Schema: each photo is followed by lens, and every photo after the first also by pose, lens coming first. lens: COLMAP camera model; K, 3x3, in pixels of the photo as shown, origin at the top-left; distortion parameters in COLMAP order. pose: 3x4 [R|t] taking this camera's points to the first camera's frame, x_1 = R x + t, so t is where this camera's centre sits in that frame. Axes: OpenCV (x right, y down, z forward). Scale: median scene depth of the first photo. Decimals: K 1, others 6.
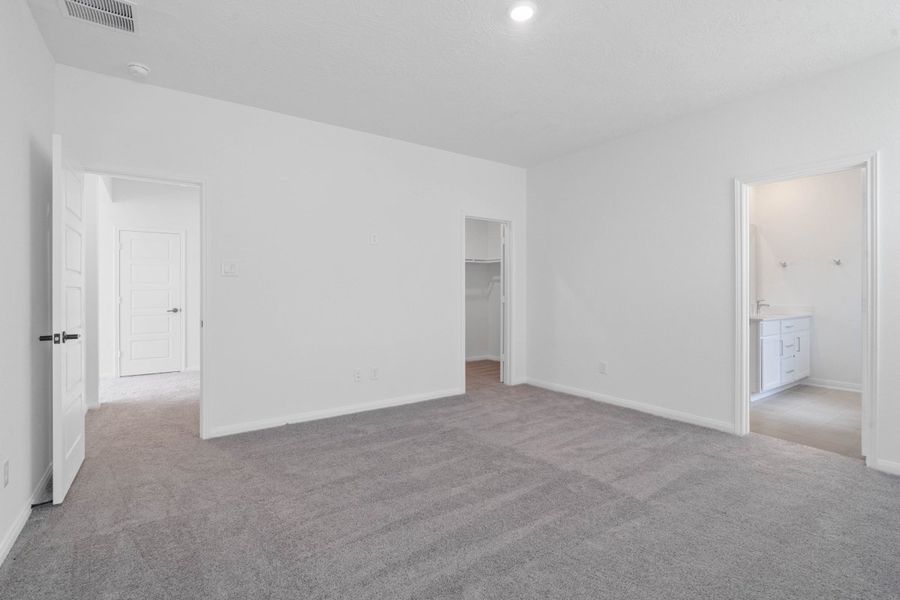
lens RADIAL K [[429.1, 0, 450.0], [0, 429.1, 295.4], [0, 0, 1]] dist [0.003604, 0.000067]
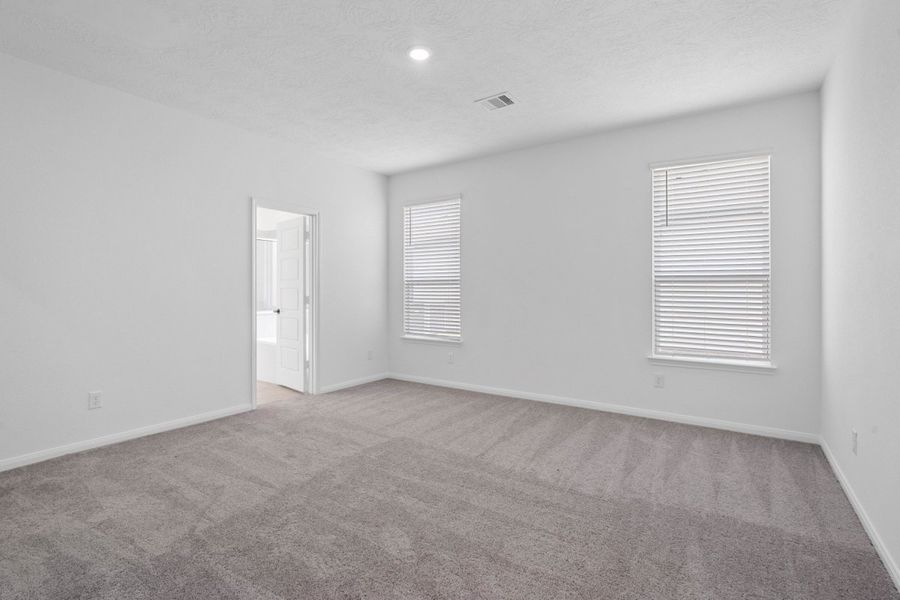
lens RADIAL K [[429.1, 0, 449.1], [0, 429.1, 297.2], [0, 0, 1]] dist [0.003604, 0.000067]
pose [[-0.377326, -0.006828, 0.926055, -0.639190], [0.002567, 0.999961, 0.008419, -0.004009], [-0.926077, 0.005554, -0.377294, 0.919494]]
